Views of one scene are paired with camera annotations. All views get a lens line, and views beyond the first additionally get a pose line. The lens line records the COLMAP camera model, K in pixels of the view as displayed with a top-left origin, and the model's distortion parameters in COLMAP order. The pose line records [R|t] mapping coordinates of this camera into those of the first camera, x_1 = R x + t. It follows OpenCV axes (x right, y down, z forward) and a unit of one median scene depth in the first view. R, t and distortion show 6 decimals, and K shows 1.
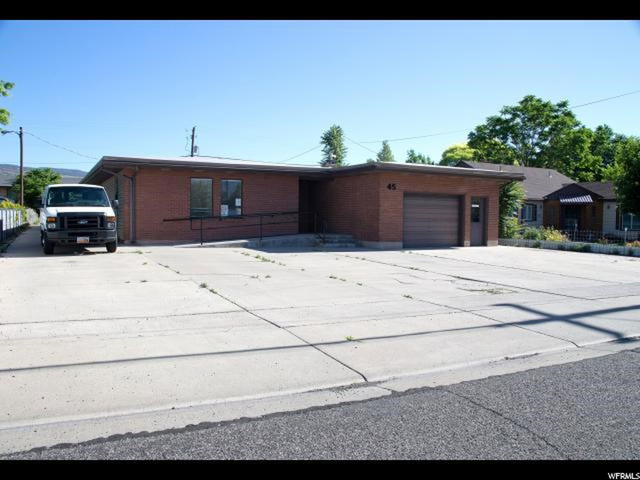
lens RADIAL K [[553.3, 0, 320.0], [0, 553.3, 240.0], [0, 0, 1]] dist [-0.191166, -0.002835]
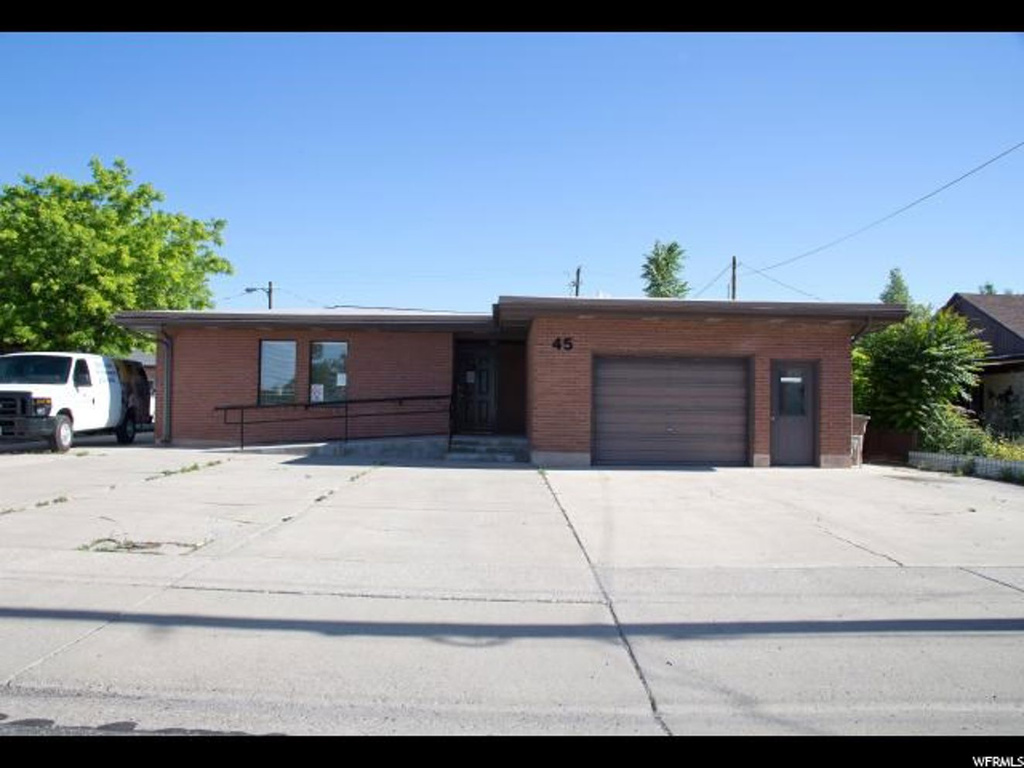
lens RADIAL K [[885.3, 0, 512.0], [0, 885.3, 384.0], [0, 0, 1]] dist [-0.191166, -0.002835]
pose [[0.885688, -0.013378, -0.464089, 0.450854], [-0.022354, 0.997197, -0.071406, -0.000776], [0.463743, 0.073617, 0.882906, 0.253125]]
